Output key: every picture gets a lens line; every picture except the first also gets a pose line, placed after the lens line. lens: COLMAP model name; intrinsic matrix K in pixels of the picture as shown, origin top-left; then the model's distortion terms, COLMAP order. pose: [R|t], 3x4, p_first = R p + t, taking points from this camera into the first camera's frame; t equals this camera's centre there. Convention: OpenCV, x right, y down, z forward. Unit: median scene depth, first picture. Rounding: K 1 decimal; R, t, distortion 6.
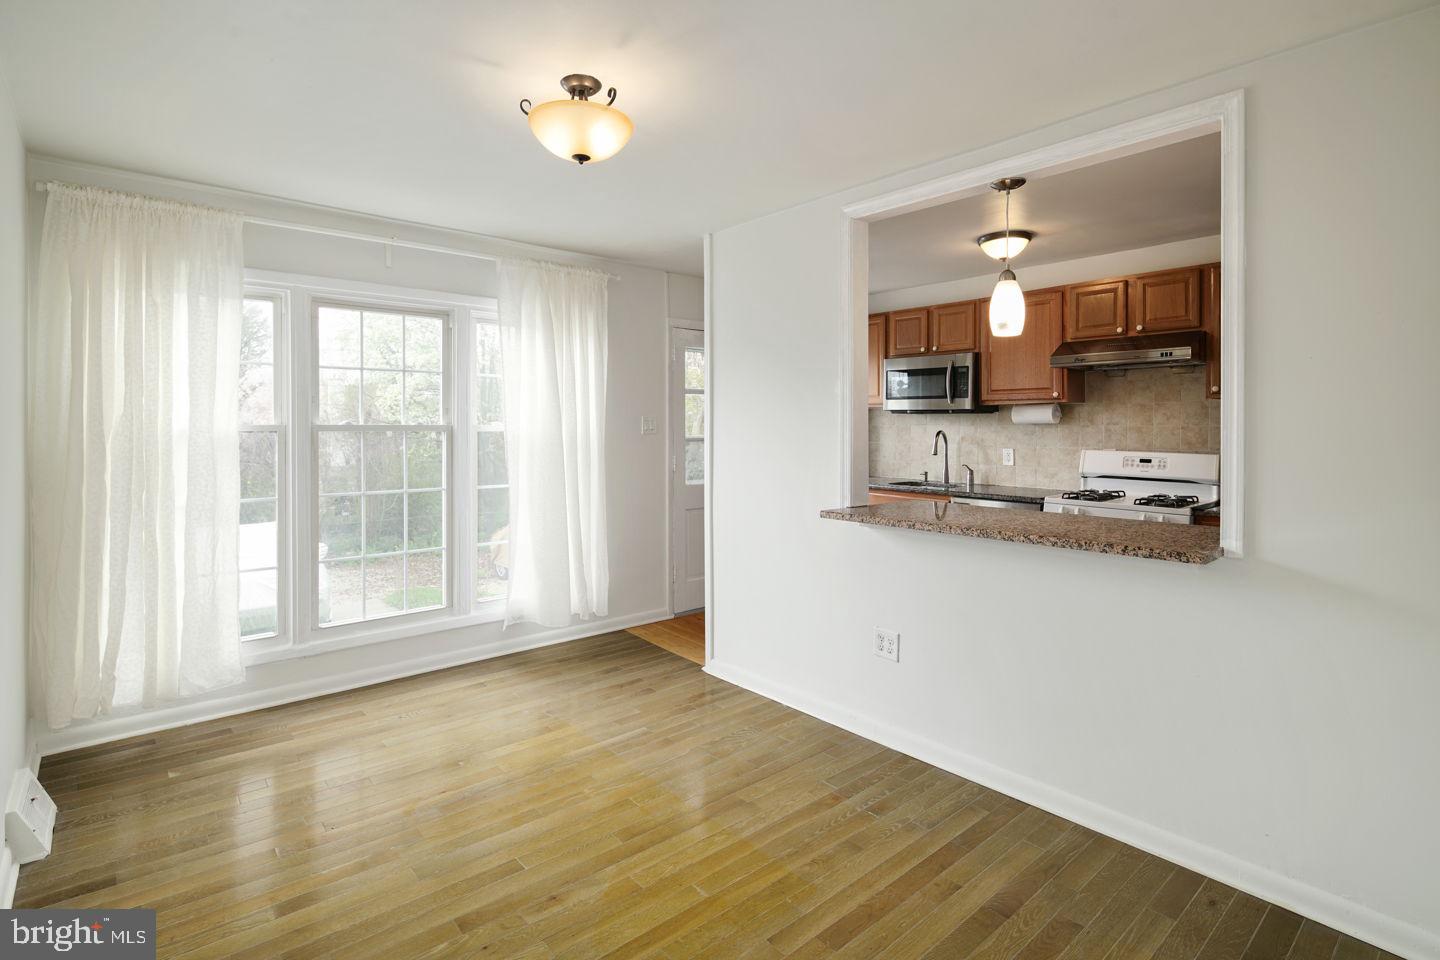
lens RADIAL K [[711.5, 0, 718.0], [0, 711.5, 430.1], [0, 0, 1]] dist [0.000897, 0.000209]
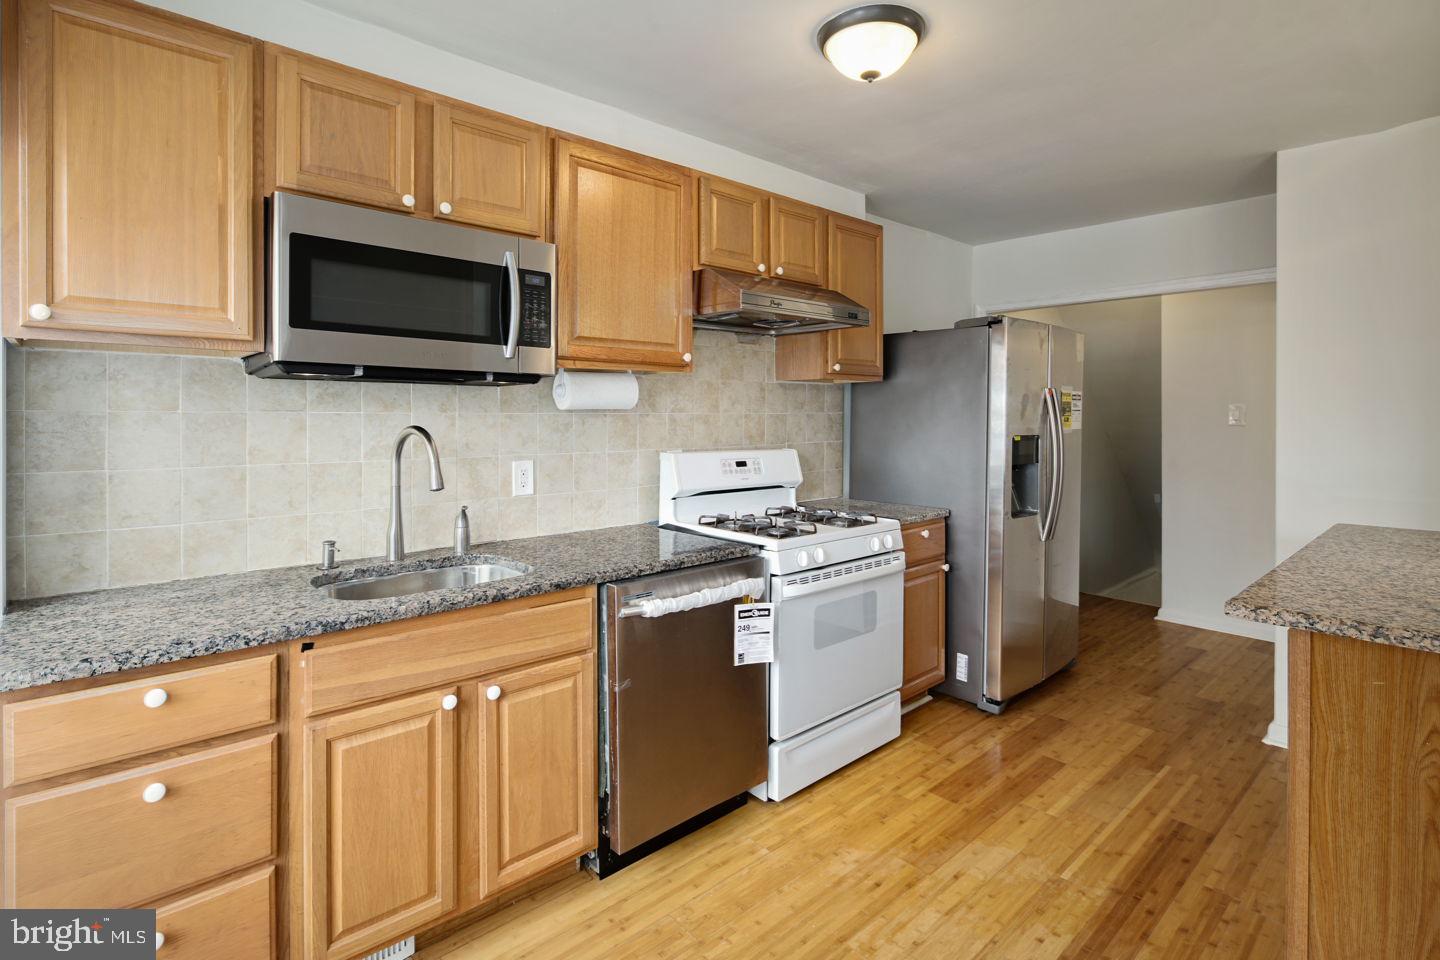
lens RADIAL K [[710.8, 0, 710.0], [0, 710.8, 419.0], [0, 0, 1]] dist [0.001563, -0.000580]
pose [[-0.025844, -0.006190, 0.999647, -0.089740], [0.008002, 0.999948, 0.006399, -0.005060], [-0.999634, 0.008165, -0.025793, 1.024240]]
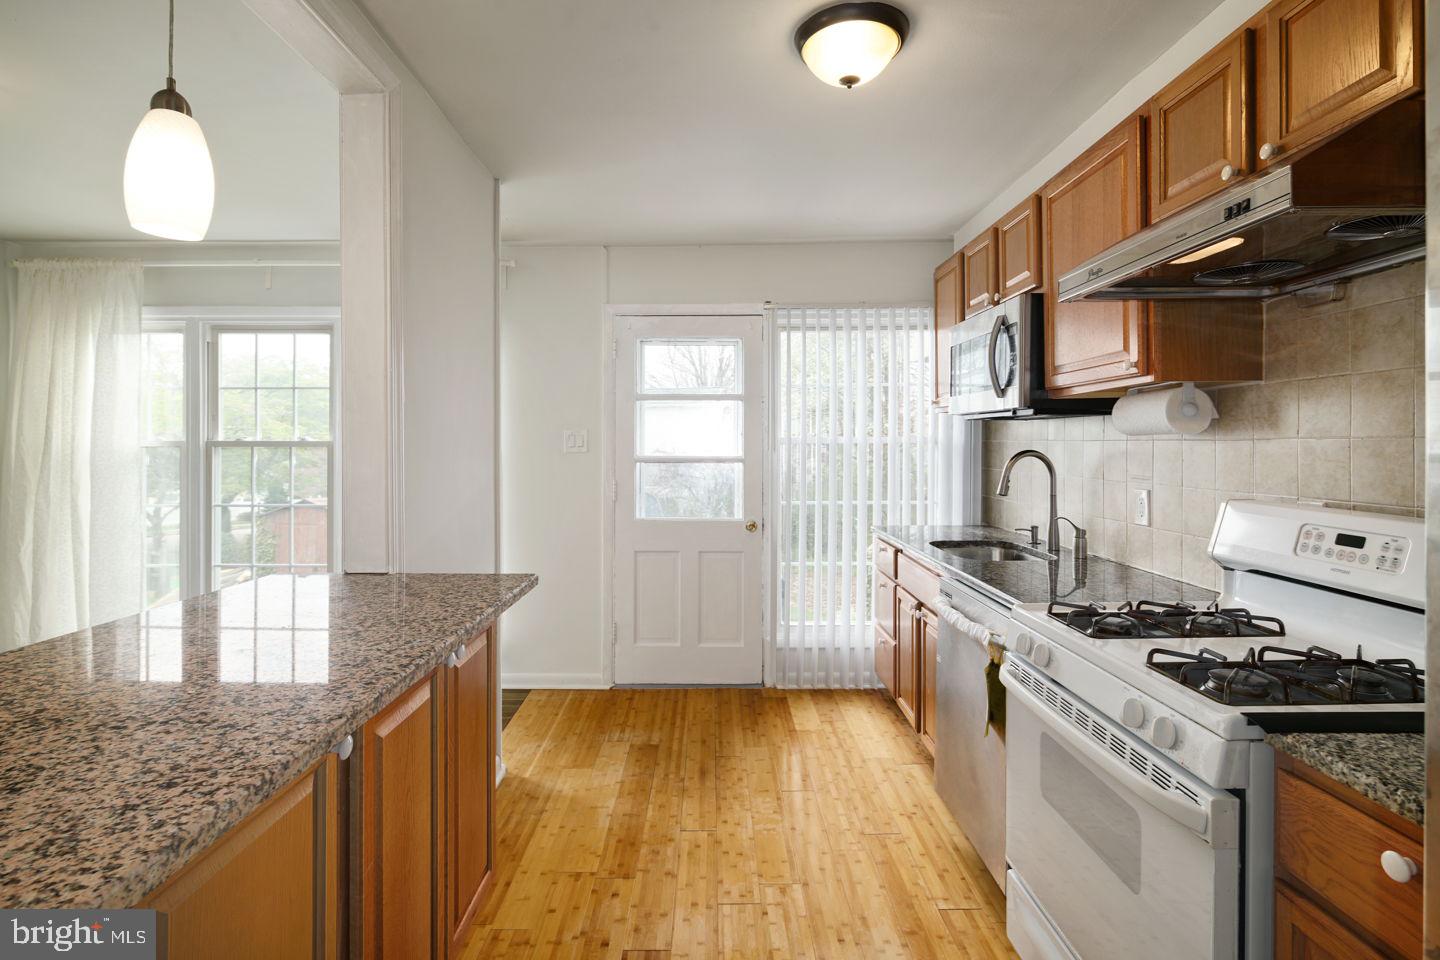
lens RADIAL K [[709.2, 0, 700.9], [0, 709.2, 441.4], [0, 0, 1]] dist [-0.001757, -0.000057]
pose [[0.747912, -0.002424, -0.663794, 0.579876], [-0.006361, 0.999921, -0.010819, 0.001768], [0.663768, 0.012314, 0.747837, 0.531717]]
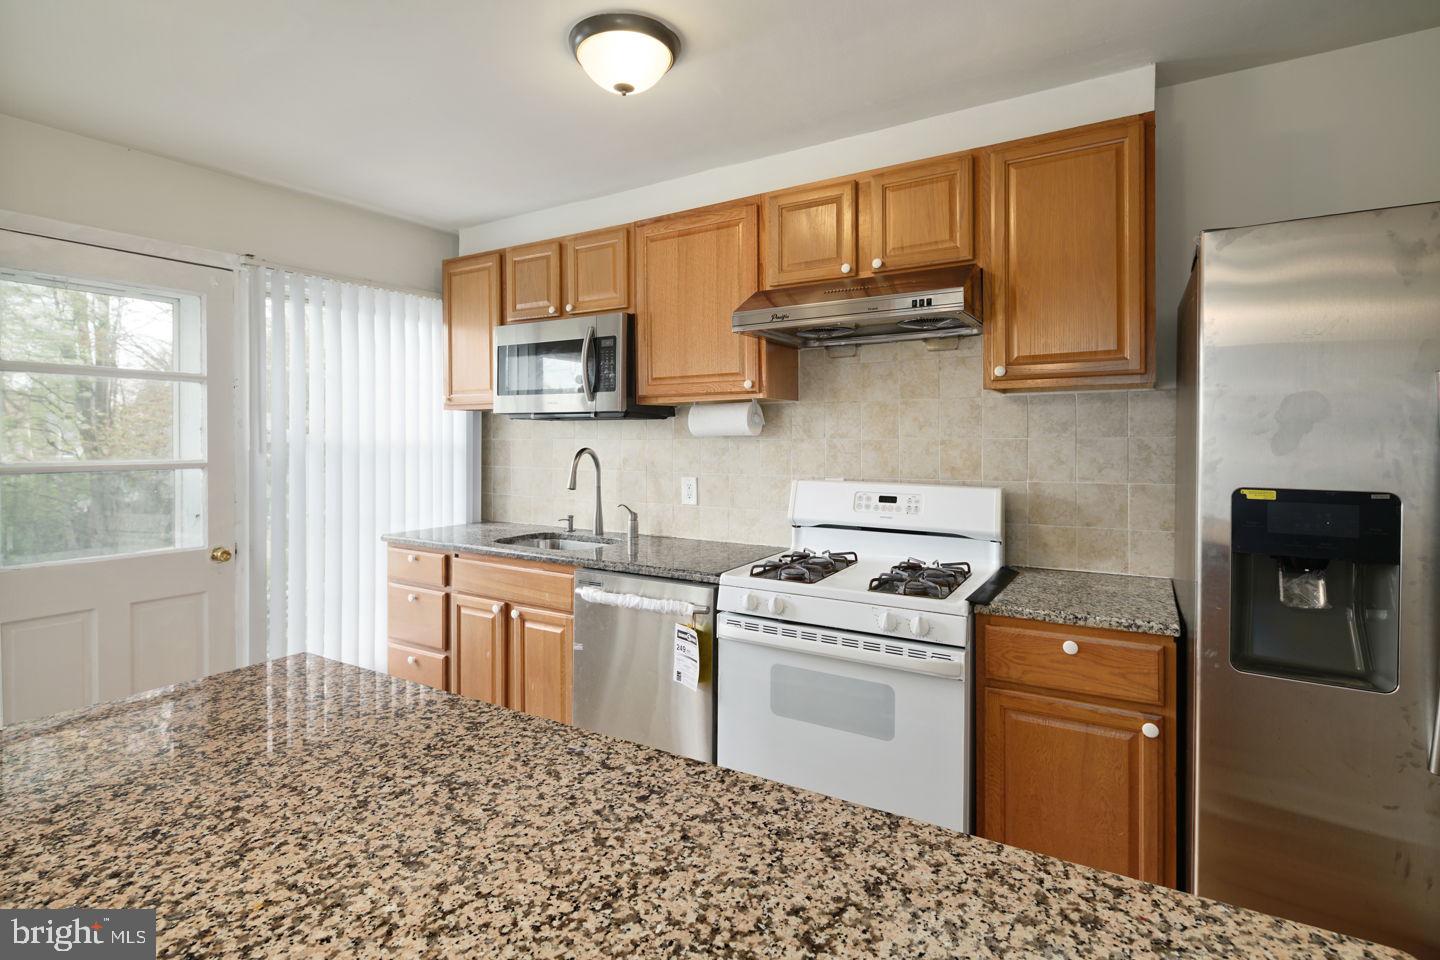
lens RADIAL K [[712.5, 0, 711.4], [0, 712.5, 437.9], [0, 0, 1]] dist [-0.002150, -0.000294]
pose [[0.954840, 0.000120, 0.297120, 0.284298], [0.003187, 0.999938, -0.010643, -0.001114], [-0.297103, 0.011109, 0.954781, 0.476599]]
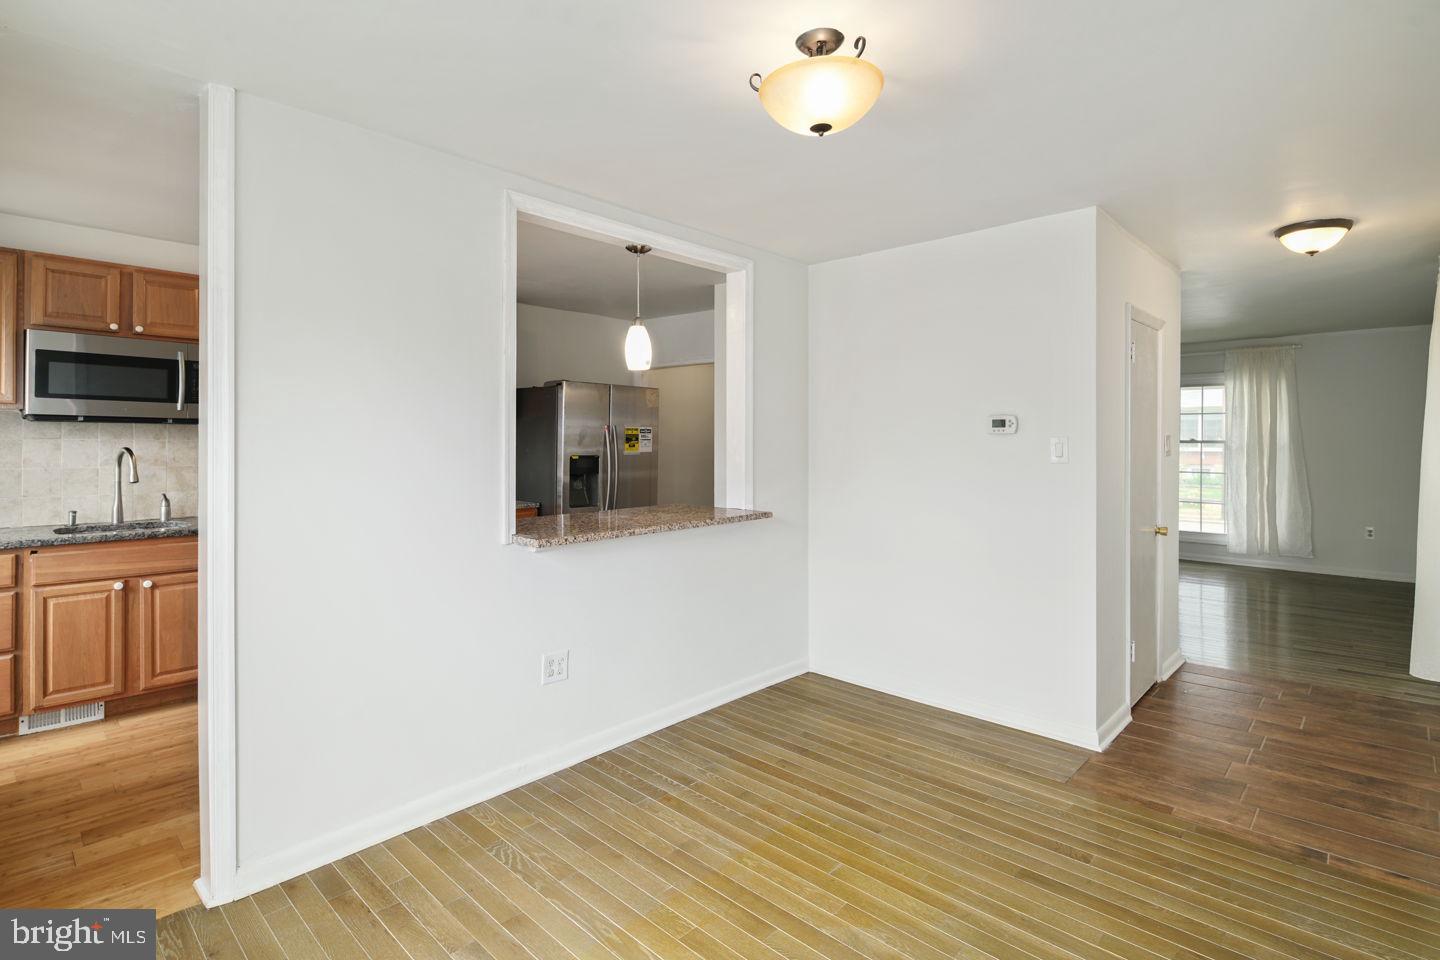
lens RADIAL K [[709.2, 0, 700.9], [0, 709.2, 441.4], [0, 0, 1]] dist [-0.001757, -0.000057]
pose [[-0.094670, -0.001841, 0.995507, -0.511006], [0.003691, 0.999991, 0.002200, -0.005617], [-0.995502, 0.003882, -0.094663, 0.613214]]
